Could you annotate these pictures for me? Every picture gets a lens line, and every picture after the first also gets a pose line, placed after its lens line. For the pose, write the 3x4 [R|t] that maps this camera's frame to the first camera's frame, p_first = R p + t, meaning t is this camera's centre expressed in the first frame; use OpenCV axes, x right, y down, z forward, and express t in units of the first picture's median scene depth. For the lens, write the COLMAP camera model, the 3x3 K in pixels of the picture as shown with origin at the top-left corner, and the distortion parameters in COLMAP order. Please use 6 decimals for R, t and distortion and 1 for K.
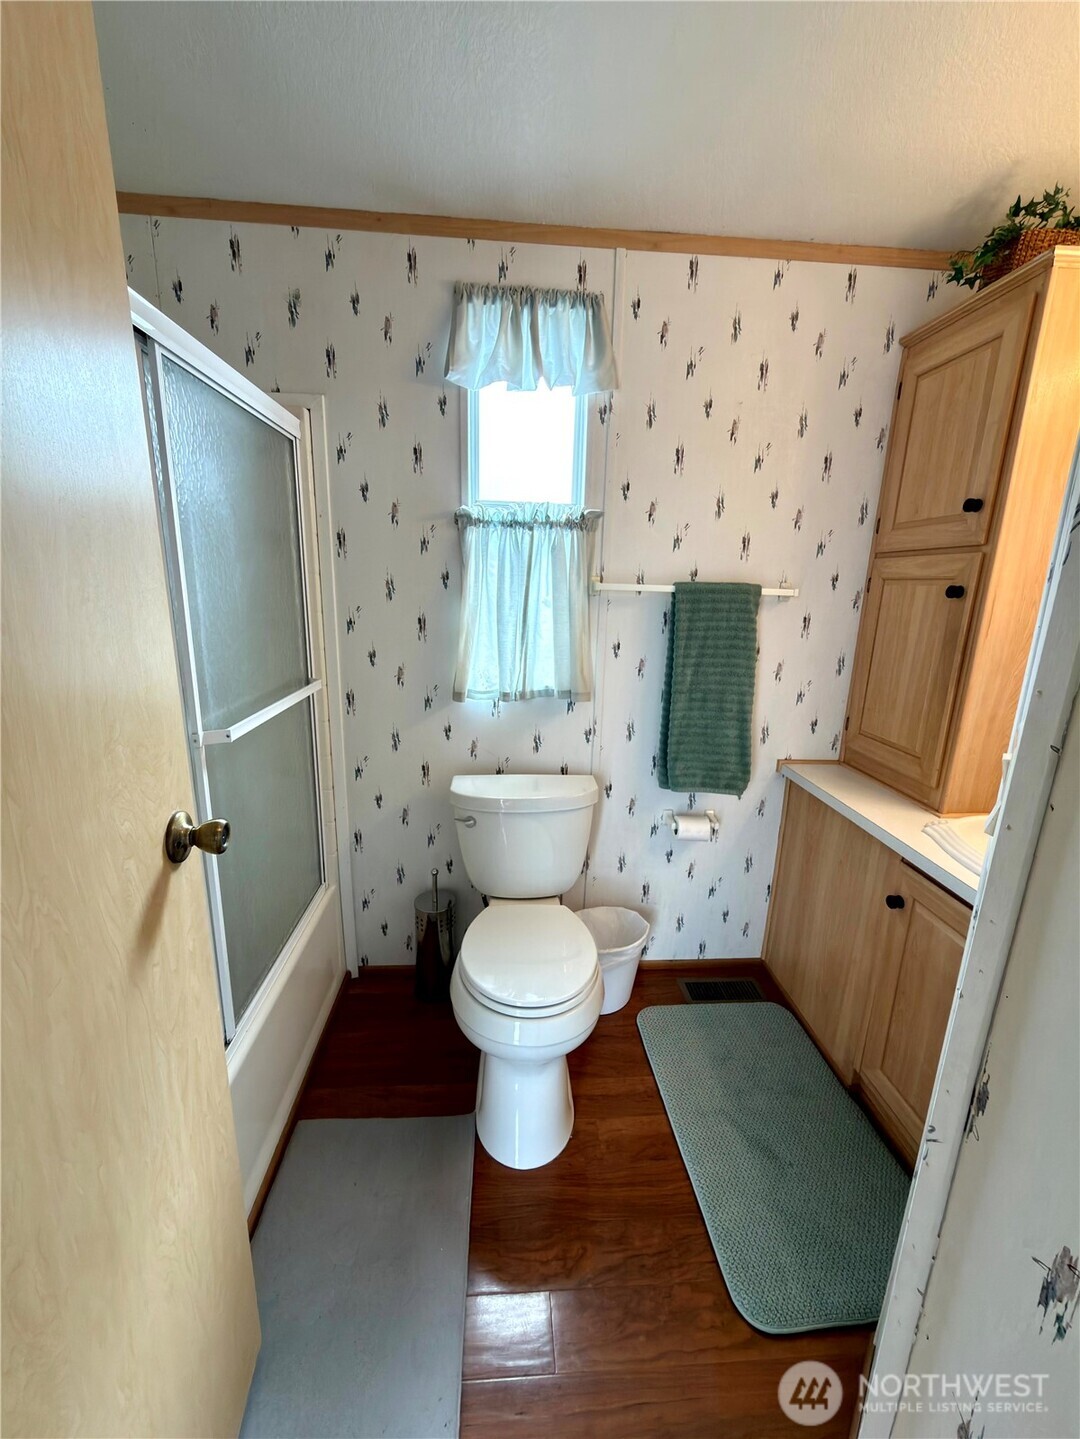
lens RADIAL K [[571.4, 0, 541.6], [0, 571.4, 718.1], [0, 0, 1]] dist [-0.000941, 0.000197]
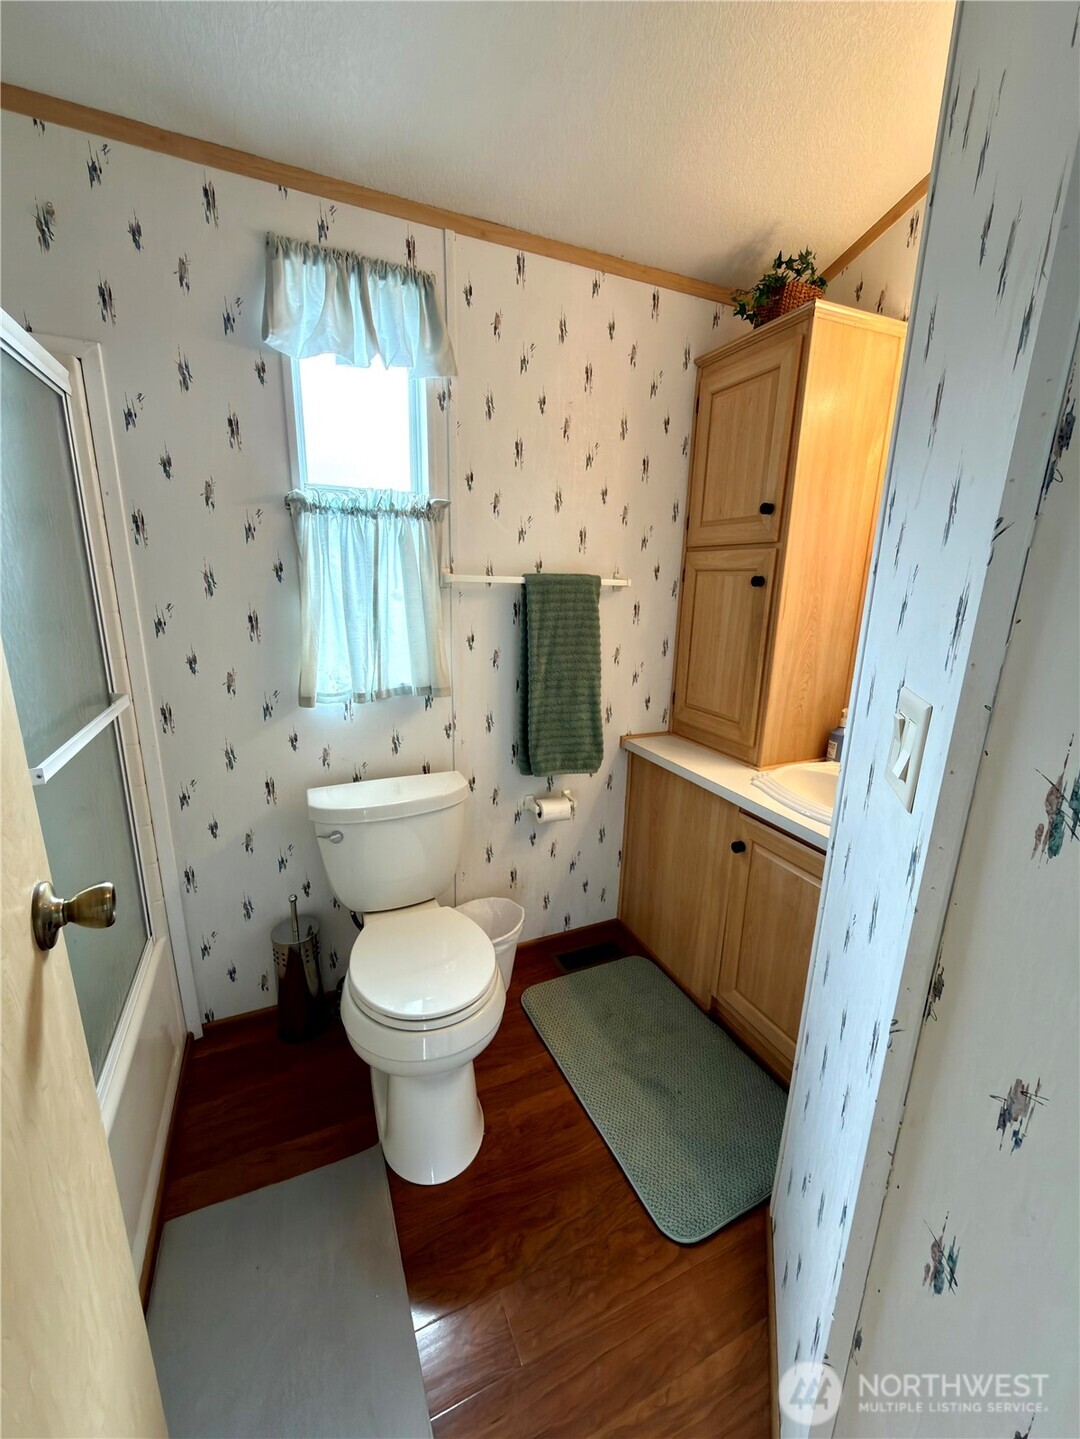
lens RADIAL K [[571.4, 0, 537.2], [0, 571.4, 718.4], [0, 0, 1]] dist [-0.000941, 0.000197]
pose [[0.938003, -0.088977, 0.335013, -0.119662], [0.082948, 0.996031, 0.032292, -0.011483], [-0.336557, -0.002501, 0.941660, 0.029647]]
